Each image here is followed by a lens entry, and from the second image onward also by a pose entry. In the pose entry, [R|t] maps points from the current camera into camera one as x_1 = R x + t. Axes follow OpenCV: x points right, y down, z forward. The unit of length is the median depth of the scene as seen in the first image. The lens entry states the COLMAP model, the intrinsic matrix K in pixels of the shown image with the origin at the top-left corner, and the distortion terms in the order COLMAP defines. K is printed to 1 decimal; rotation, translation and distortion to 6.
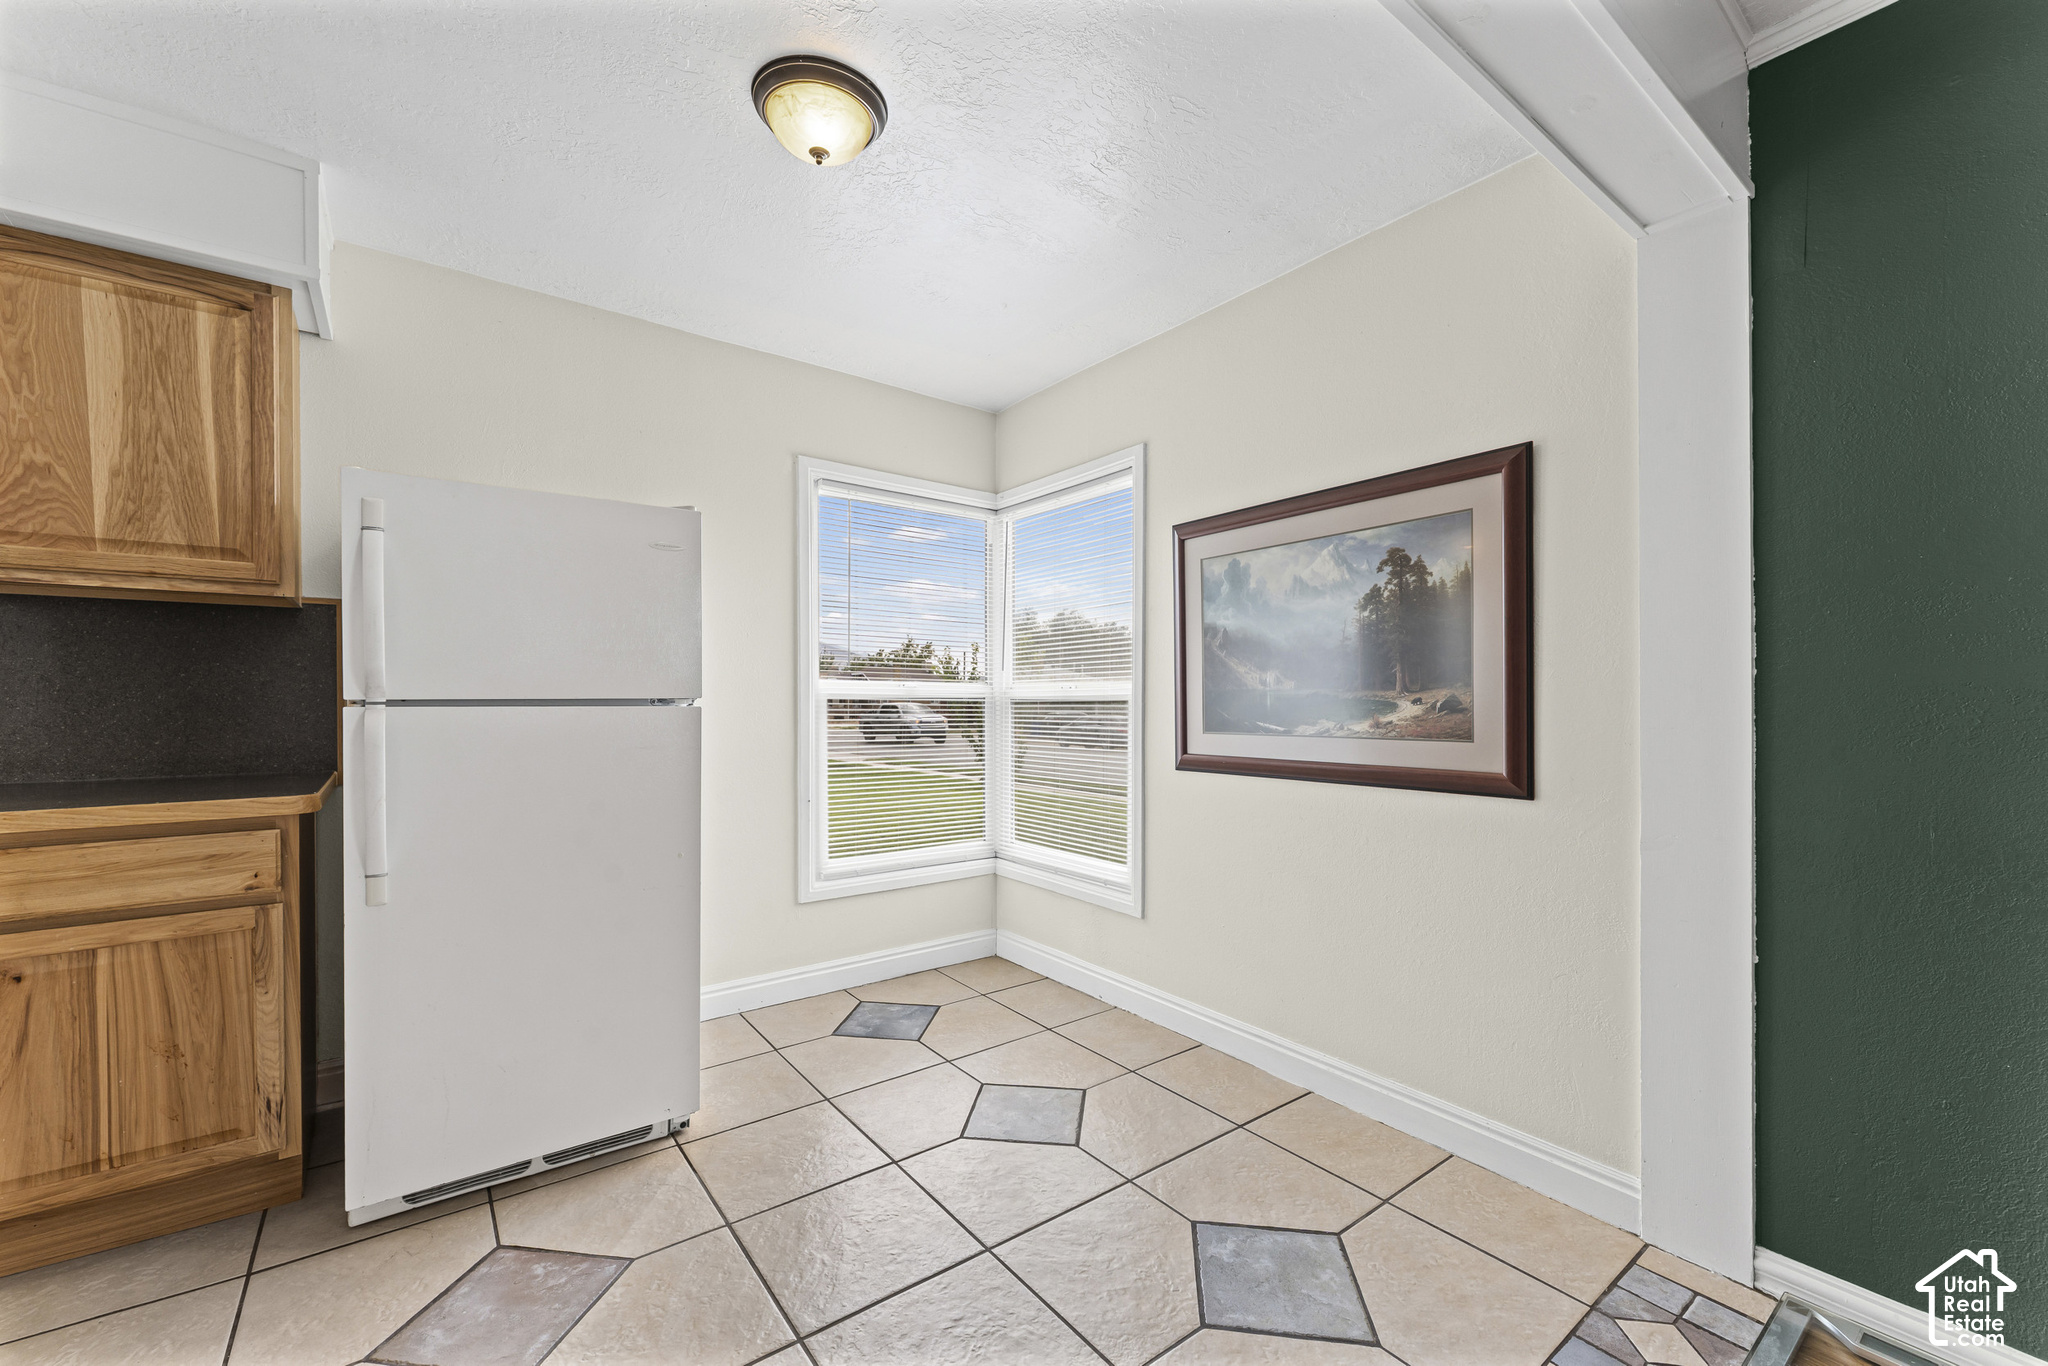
lens RADIAL K [[825.1, 0, 1014.6], [0, 825.1, 701.4], [0, 0, 1]] dist [0.001512, -0.000514]
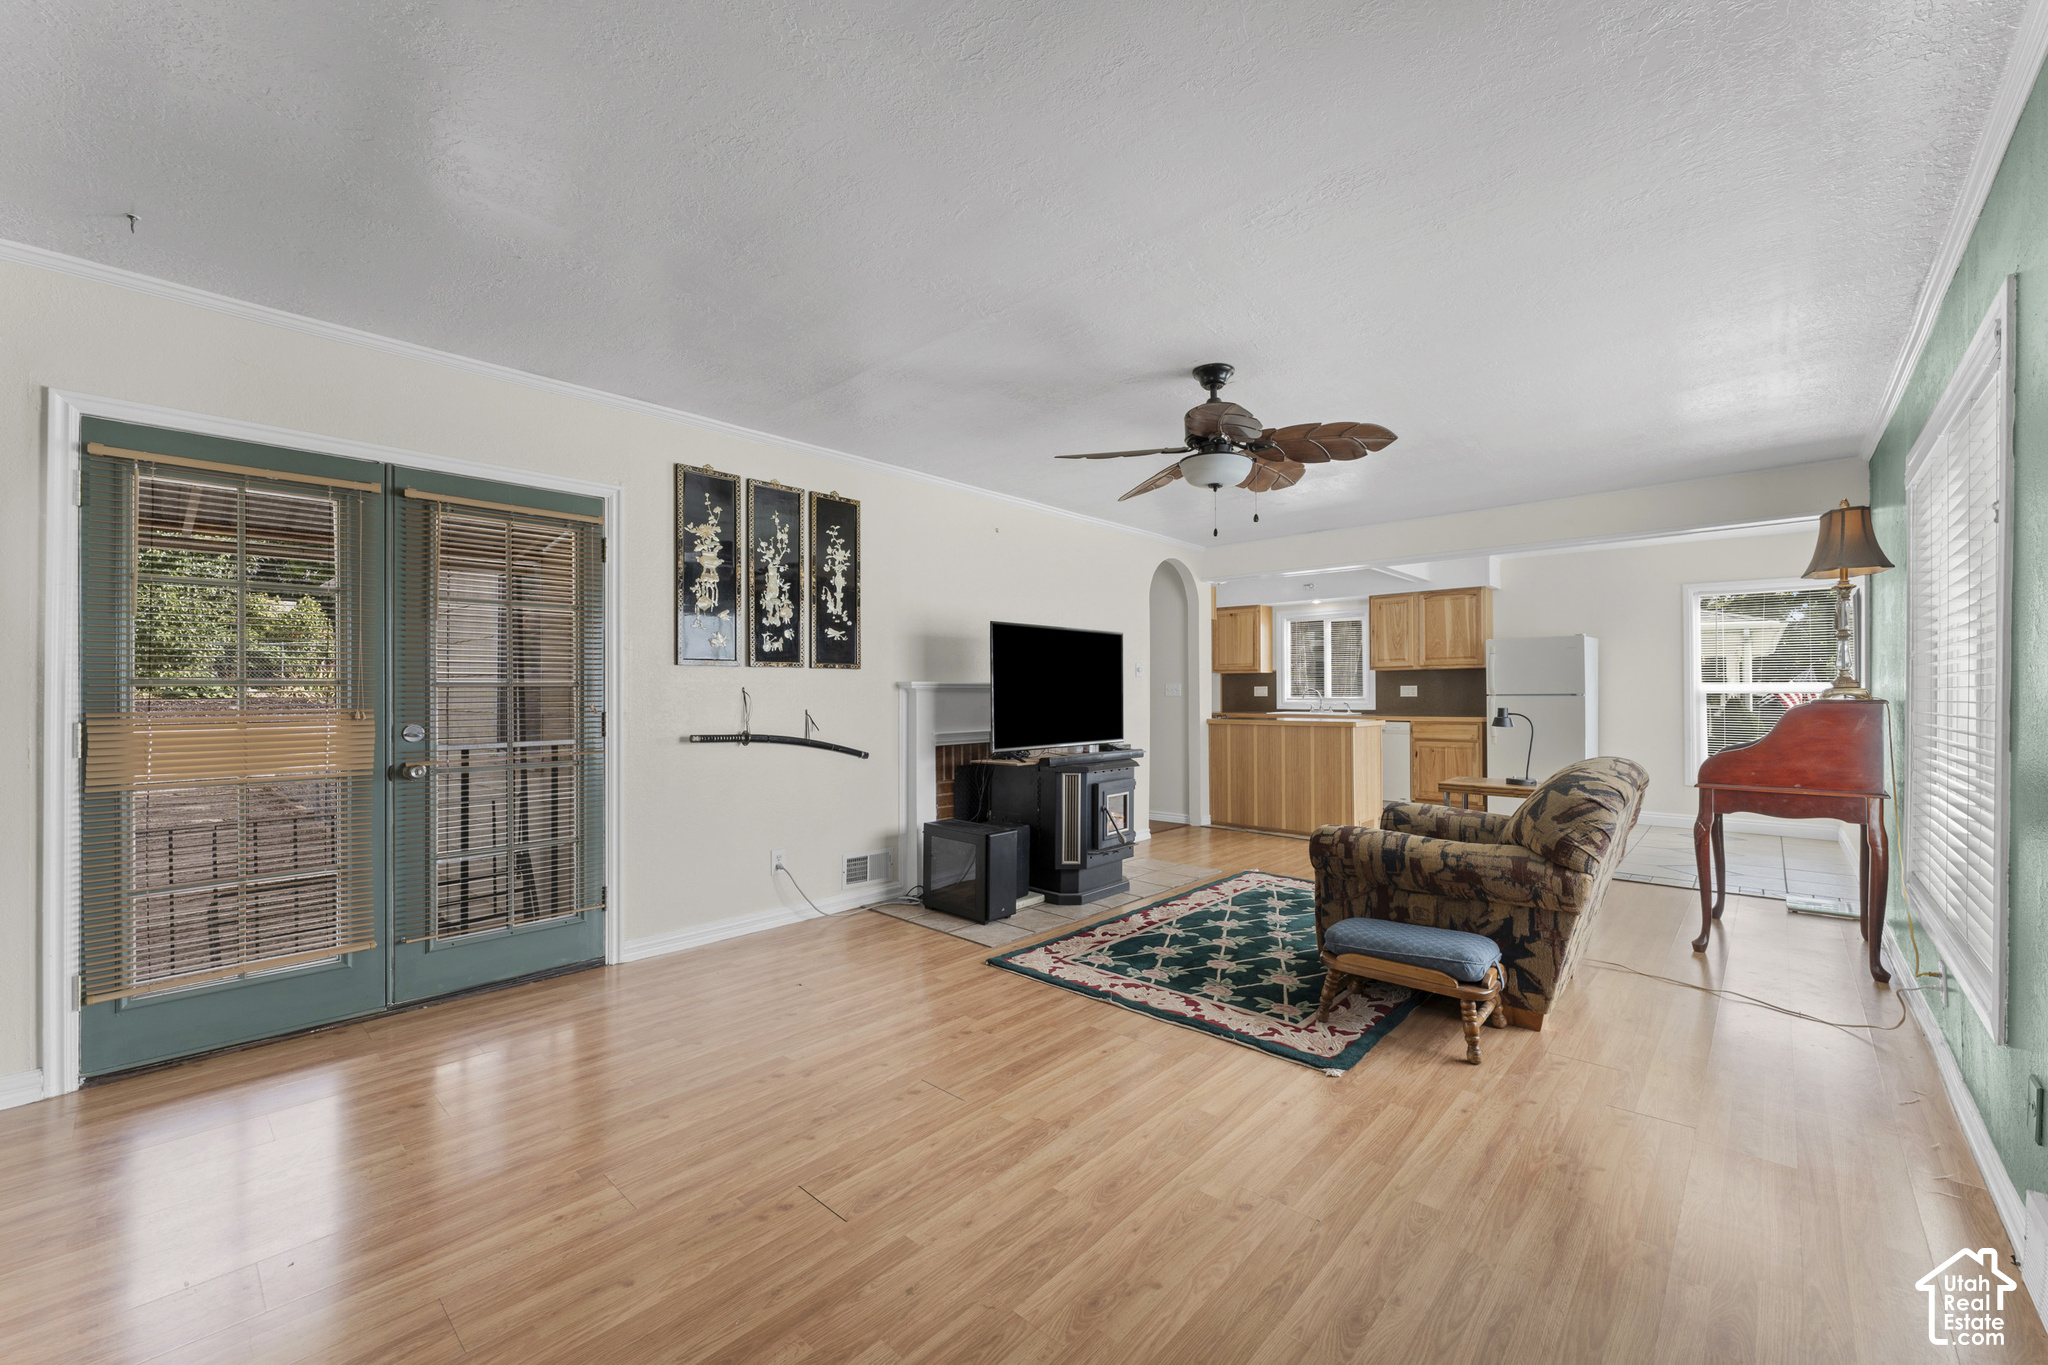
lens RADIAL K [[825.1, 0, 1018.3], [0, 825.1, 680.3], [0, 0, 1]] dist [0.001512, -0.000514]
pose [[0.174271, -0.020325, -0.984488, 2.638617], [-0.004701, 0.999758, -0.021472, 0.027035], [0.984687, 0.008370, 0.174133, -1.887807]]
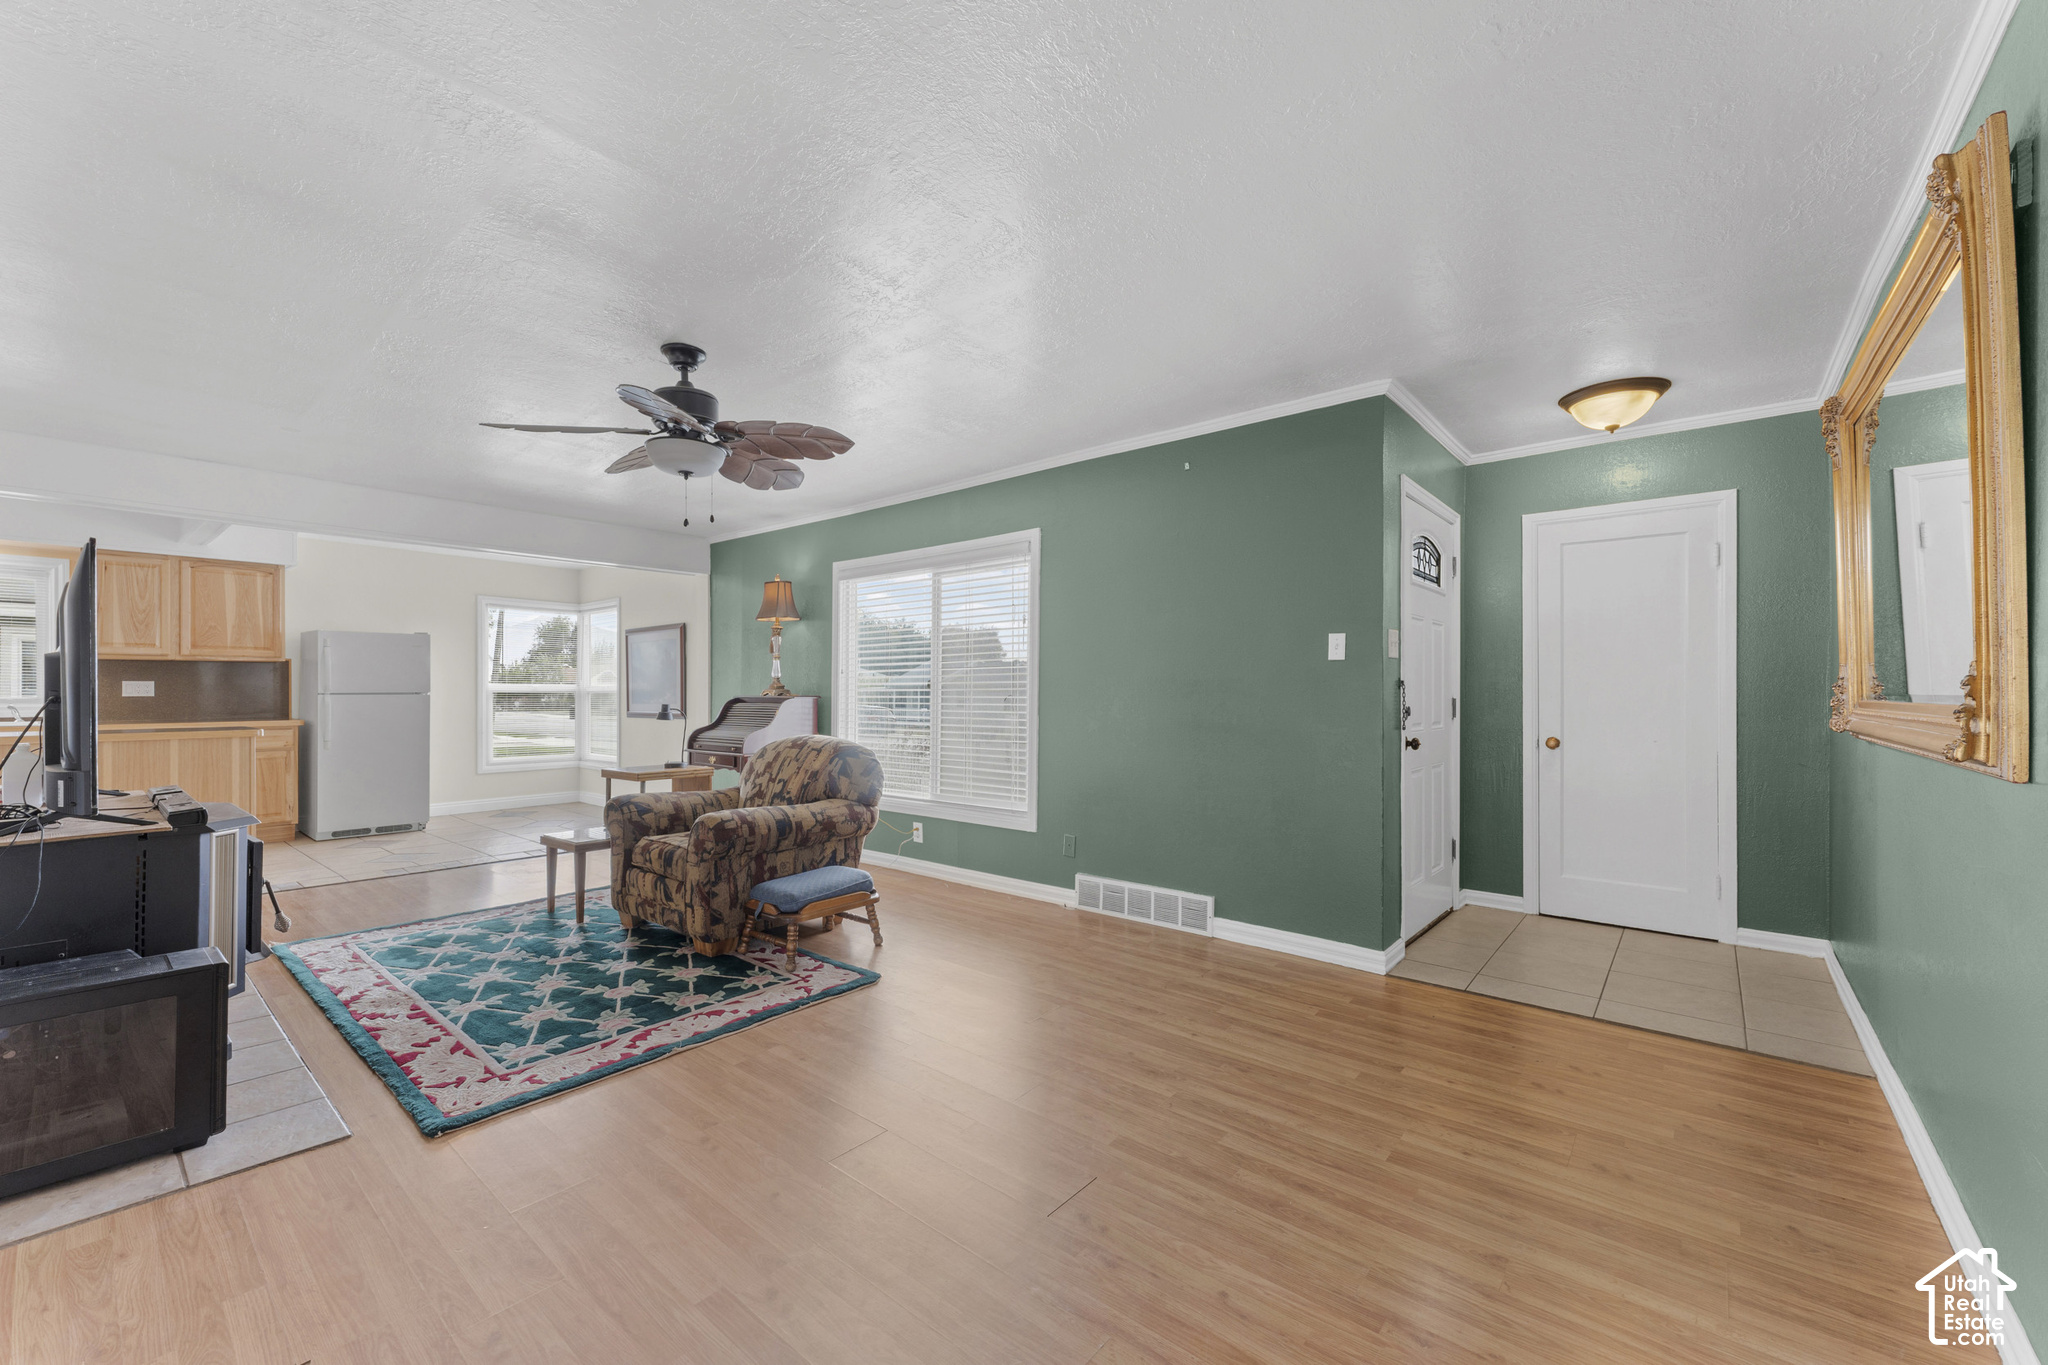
lens RADIAL K [[825.1, 0, 1024.1], [0, 825.1, 683.2], [0, 0, 1]] dist [0.001512, -0.000514]
pose [[0.973009, -0.003179, 0.230747, 1.256608], [0.006693, 0.999873, -0.014447, 0.026795], [-0.230671, 0.015602, 0.972907, -2.962505]]
